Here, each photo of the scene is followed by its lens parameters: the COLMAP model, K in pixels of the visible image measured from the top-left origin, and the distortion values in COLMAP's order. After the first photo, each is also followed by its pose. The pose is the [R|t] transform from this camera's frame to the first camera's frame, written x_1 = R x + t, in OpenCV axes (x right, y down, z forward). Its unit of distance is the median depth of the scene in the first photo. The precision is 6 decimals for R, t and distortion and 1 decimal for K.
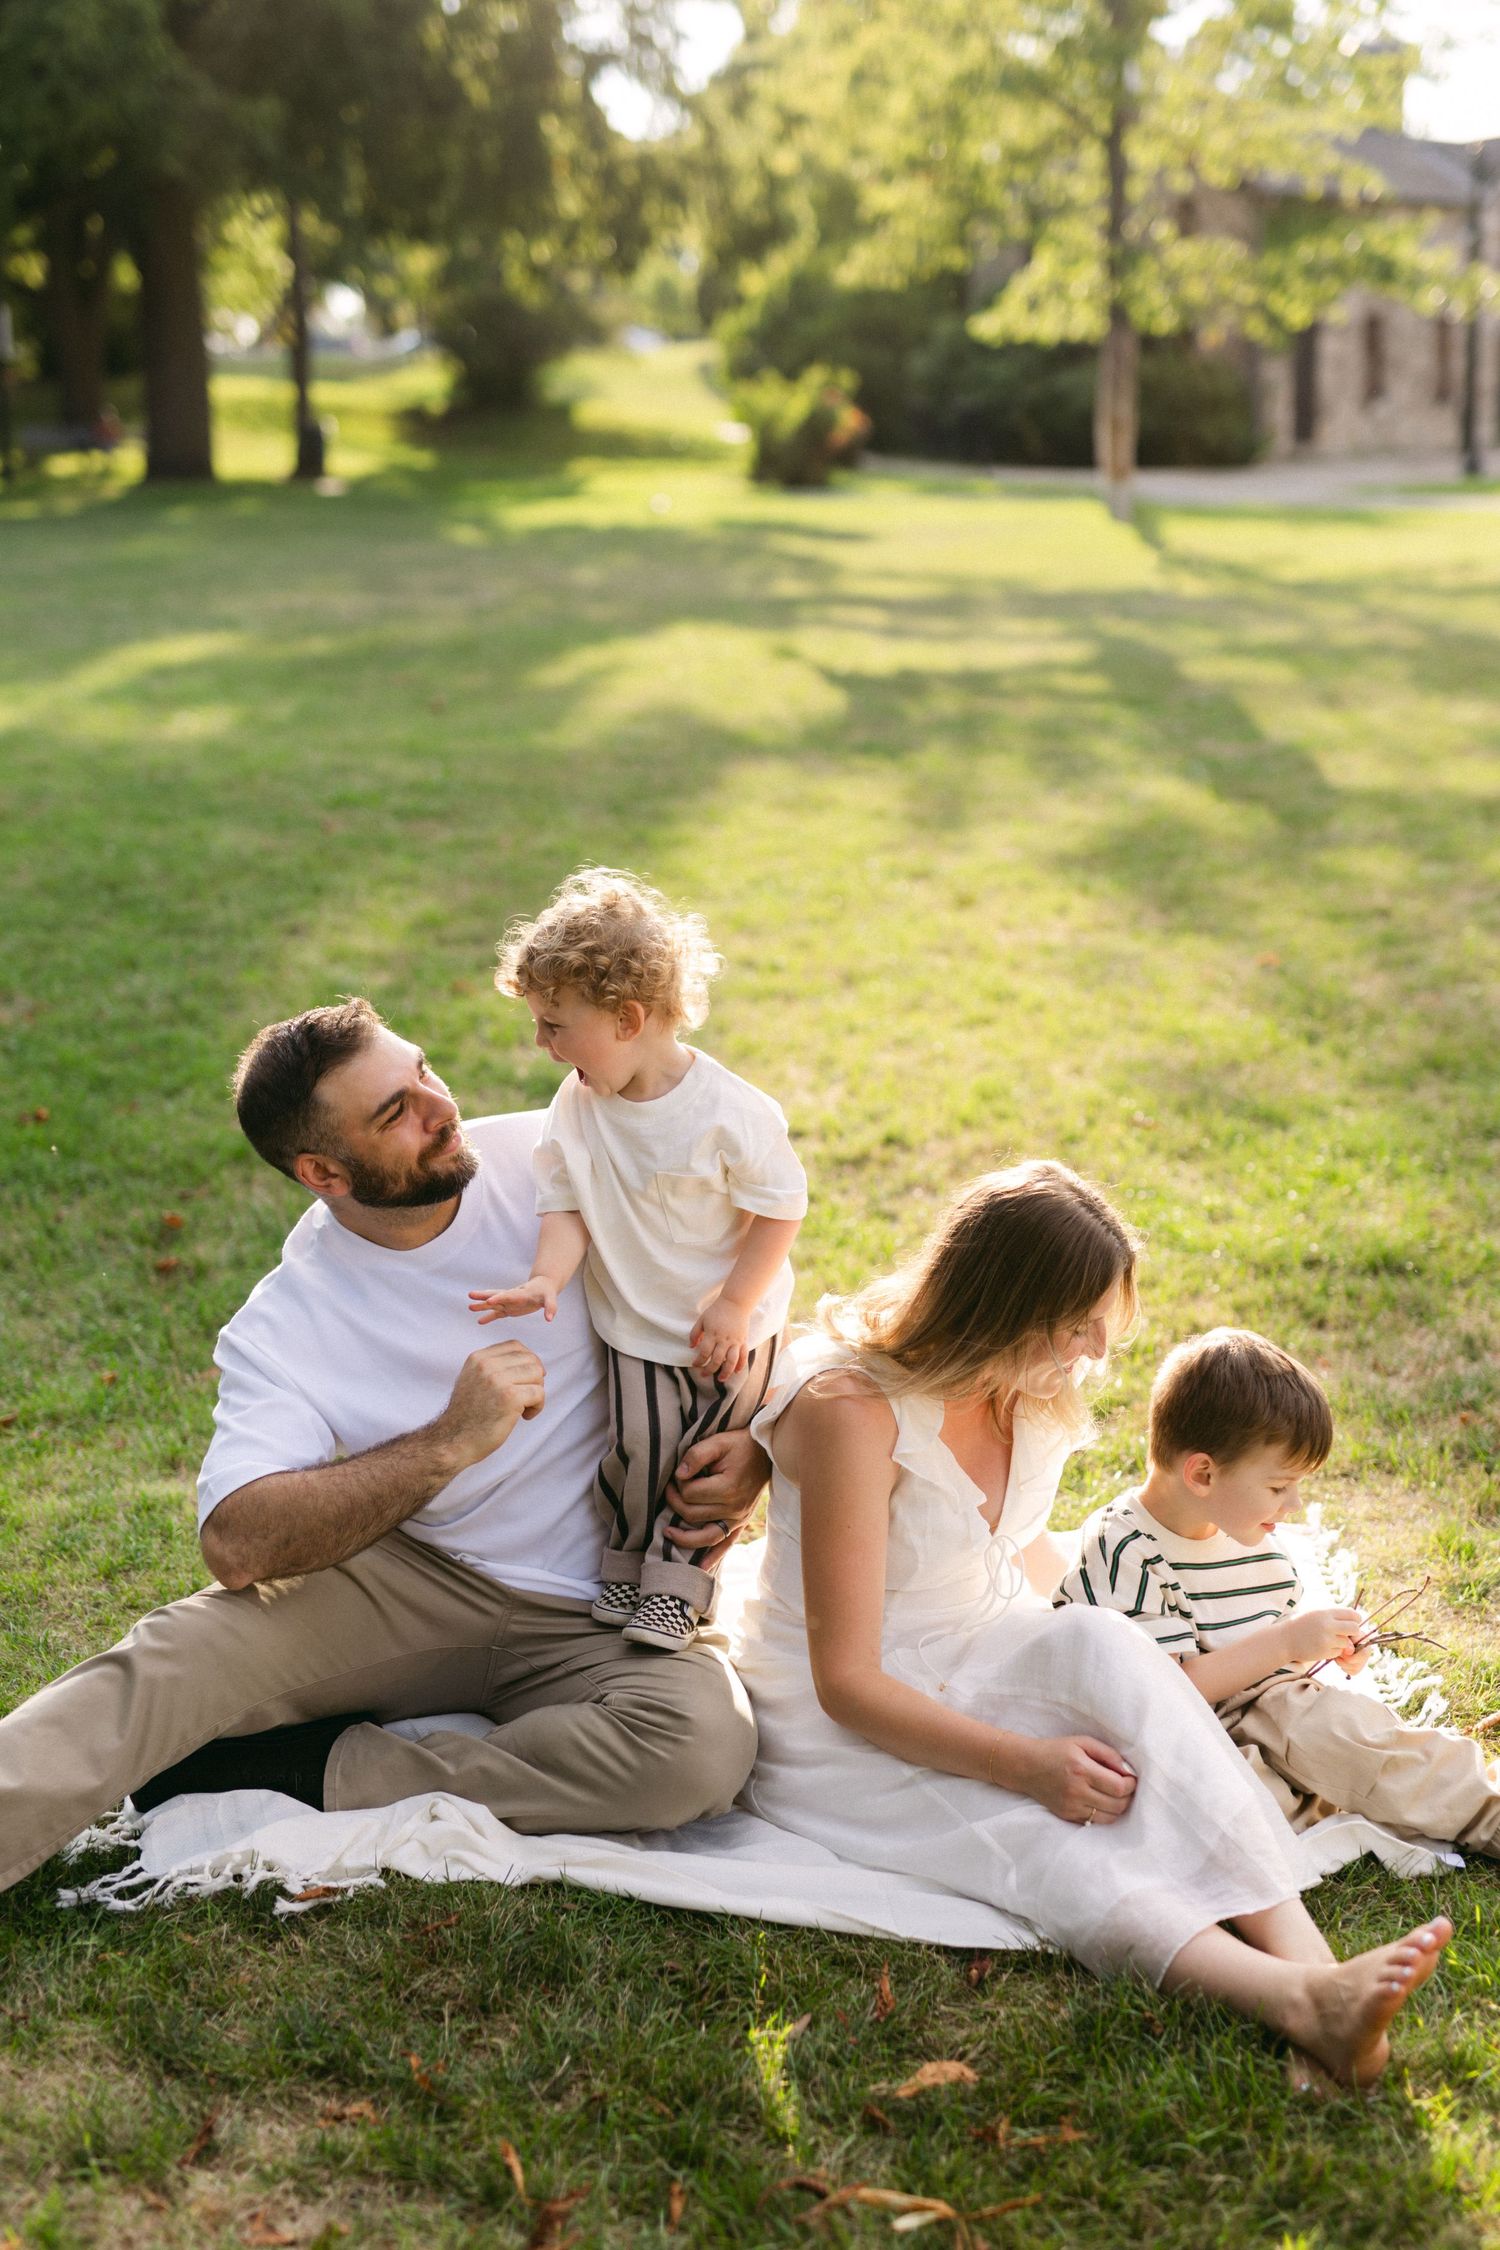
lens RADIAL K [[3115.3, 0, 883.9], [0, 3115.3, 1171.2], [0, 0, 1]] dist [-0.006595, 0.000000]
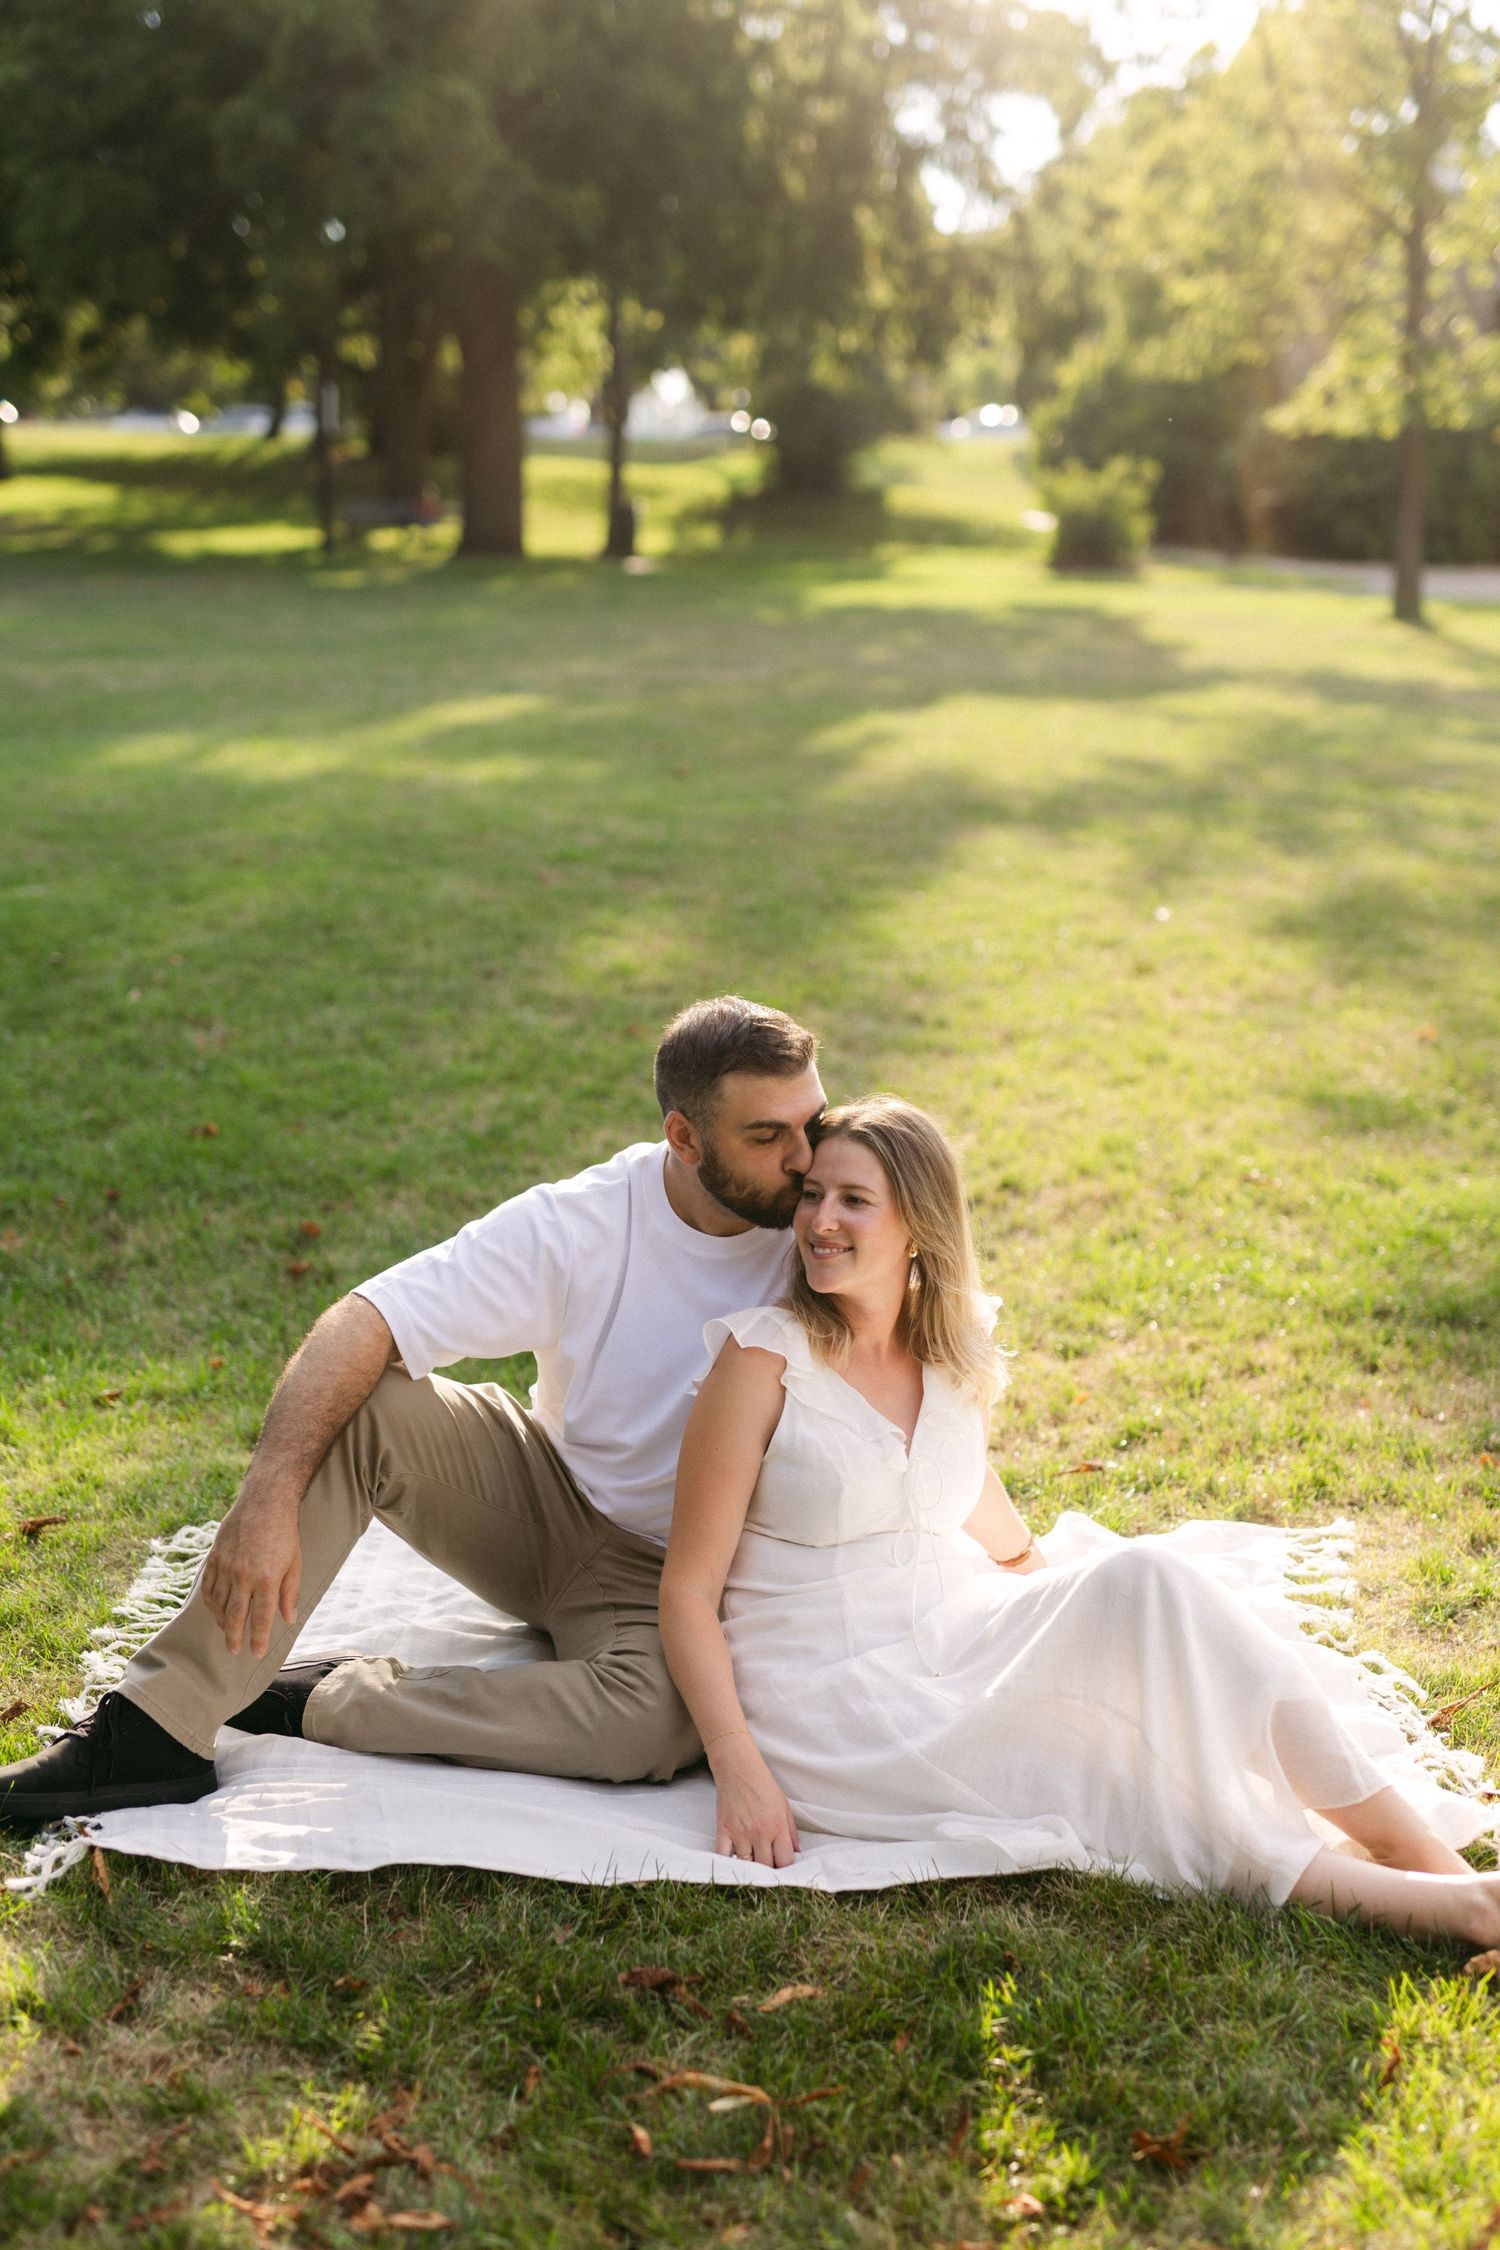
lens RADIAL K [[3115.3, 0, 887.5], [0, 3115.3, 1192.0], [0, 0, 1]] dist [-0.006595, 0.000000]
pose [[0.994571, 0.040037, -0.096051, 0.029073], [-0.042073, 0.998929, -0.019269, 0.006491], [0.095176, 0.023206, 0.995190, -0.017274]]
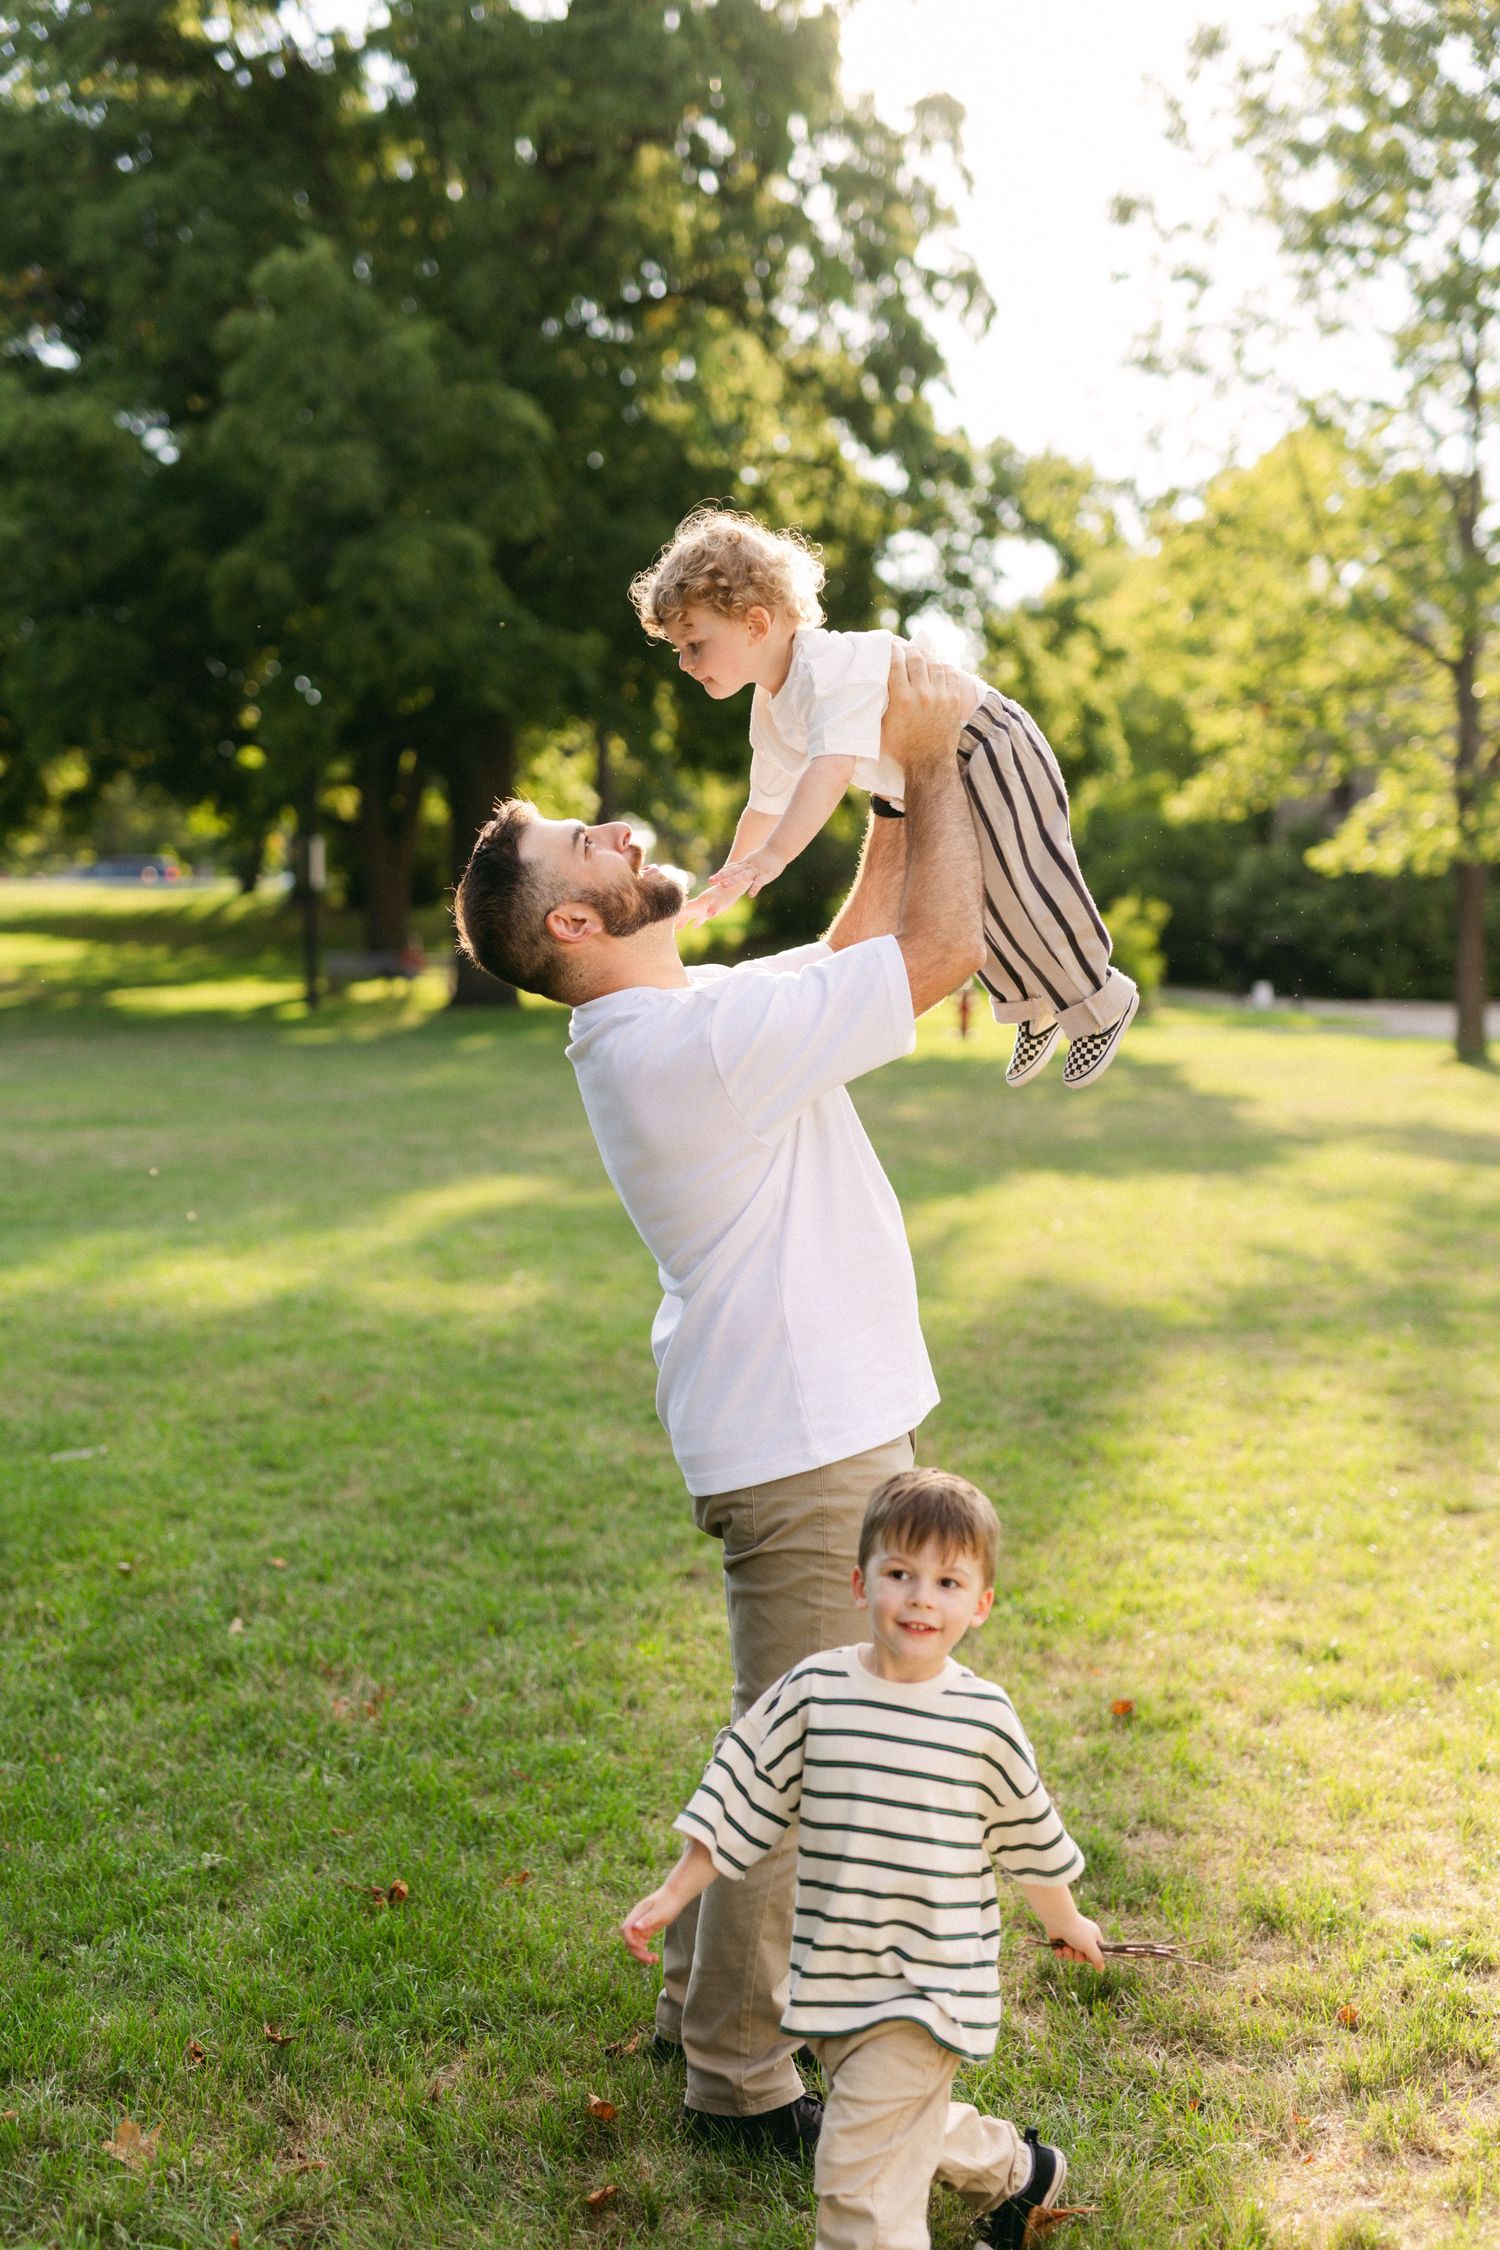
lens RADIAL K [[3115.3, 0, 756.1], [0, 3115.3, 1139.1], [0, 0, 1]] dist [-0.006595, 0.000000]
pose [[0.992460, 0.012611, -0.121915, -0.048833], [-0.033840, 0.984222, -0.173673, -0.030745], [0.117801, 0.176489, 0.977228, 0.131875]]
